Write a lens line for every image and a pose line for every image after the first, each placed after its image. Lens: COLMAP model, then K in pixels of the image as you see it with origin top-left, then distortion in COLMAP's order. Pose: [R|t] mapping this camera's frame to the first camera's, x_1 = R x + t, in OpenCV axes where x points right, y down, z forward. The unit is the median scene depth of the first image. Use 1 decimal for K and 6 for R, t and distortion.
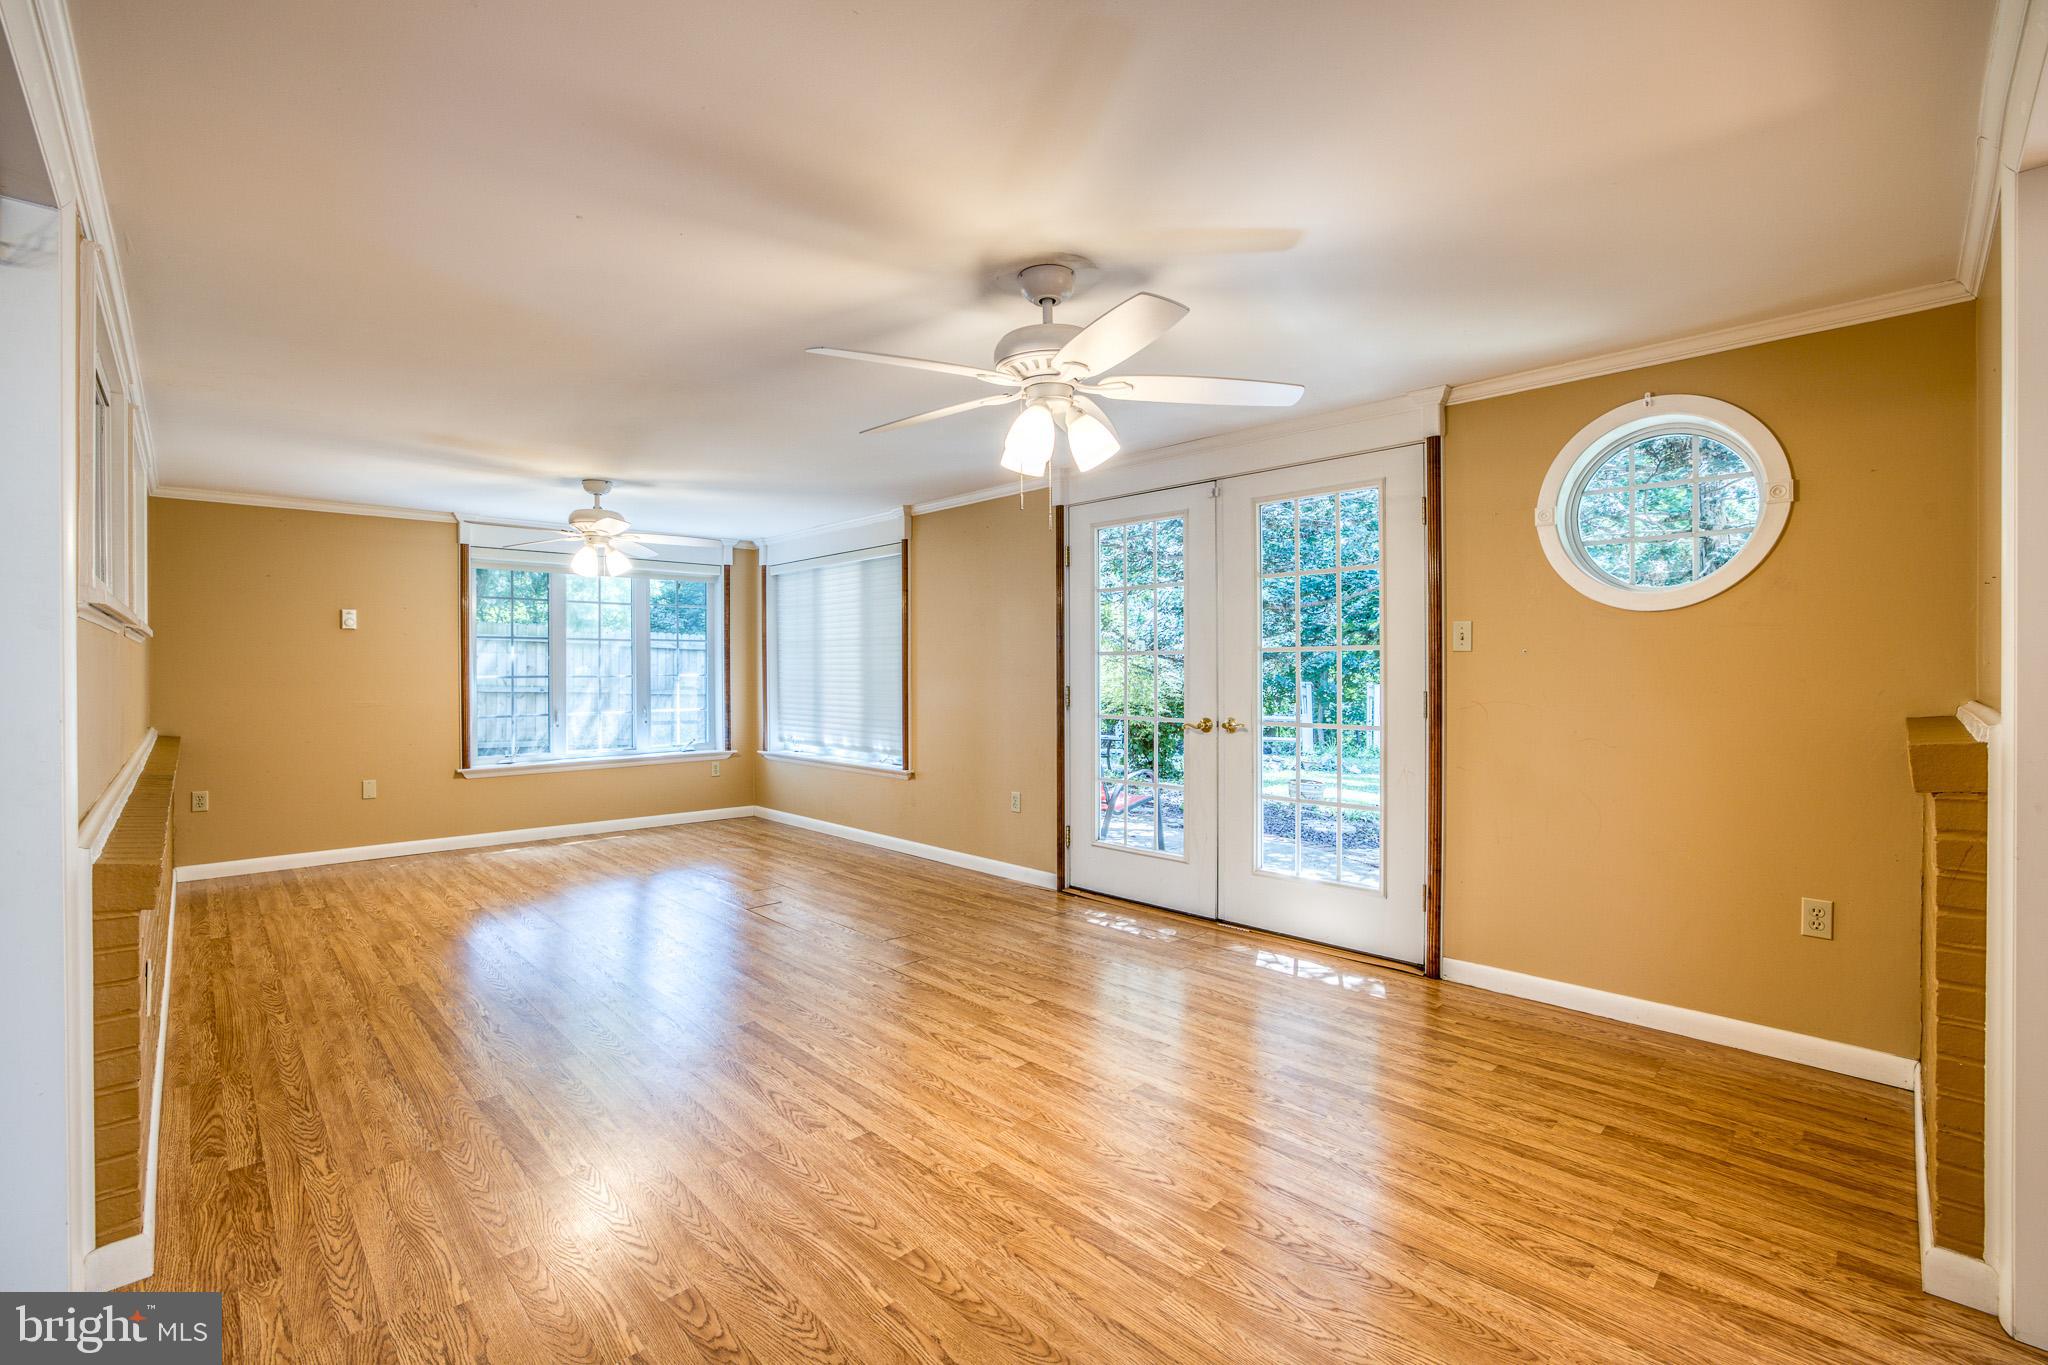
lens RADIAL K [[862.2, 0, 1012.2], [0, 862.2, 678.1], [0, 0, 1]] dist [-0.044036, 0.013960]
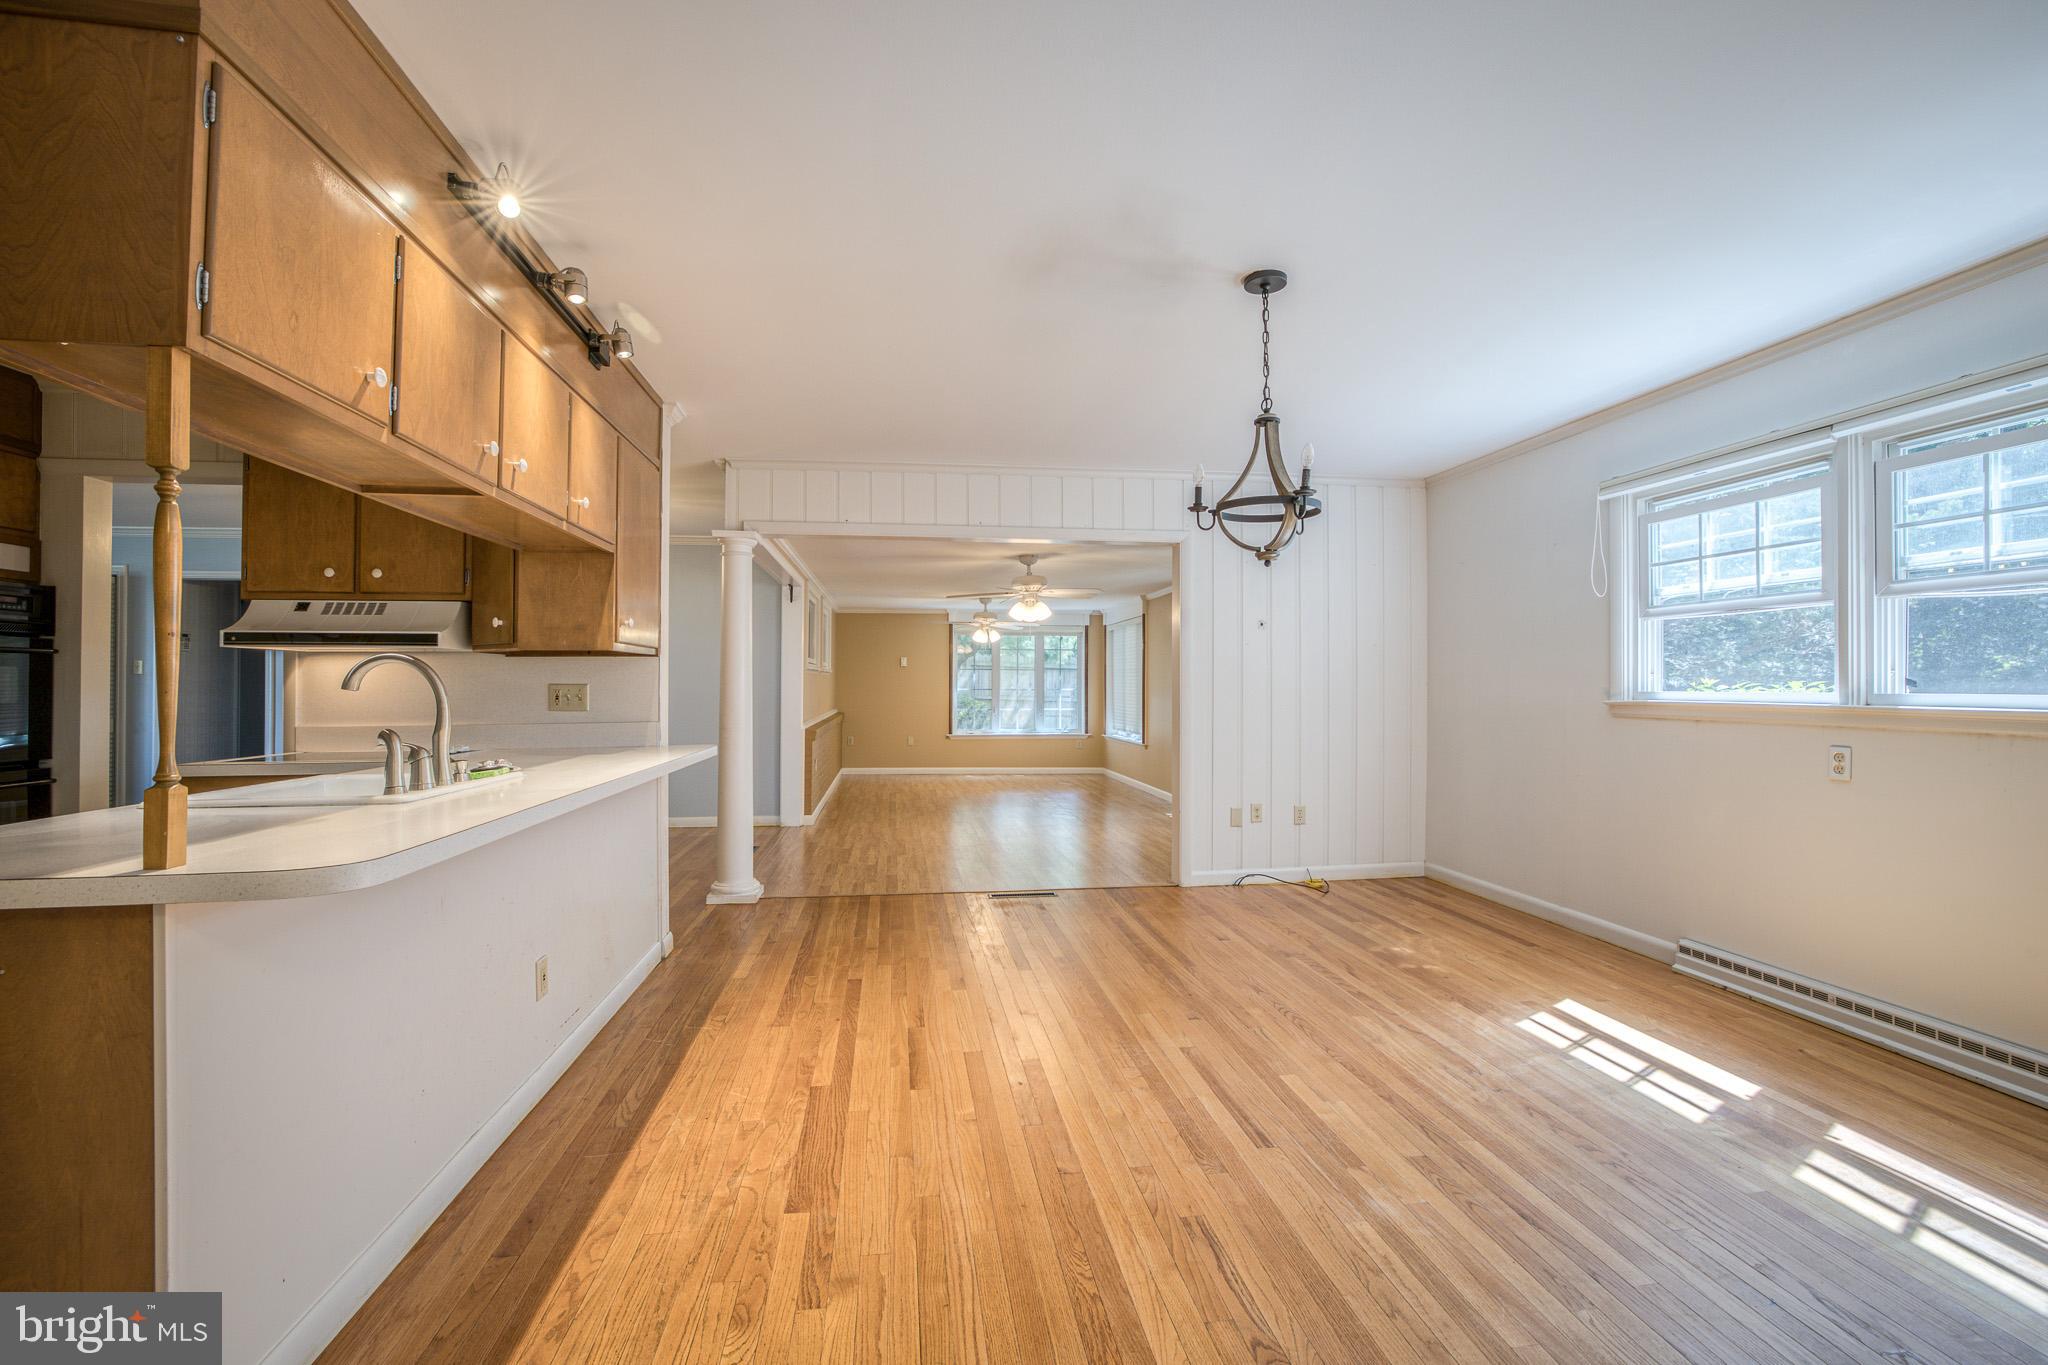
lens RADIAL K [[862.2, 0, 1012.2], [0, 862.2, 678.1], [0, 0, 1]] dist [-0.044036, 0.013960]
pose [[0.812166, 0.002006, -0.583423, 0.633623], [-0.014079, 0.999770, -0.016161, 0.004767], [0.583257, 0.021339, 0.812008, -0.549291]]
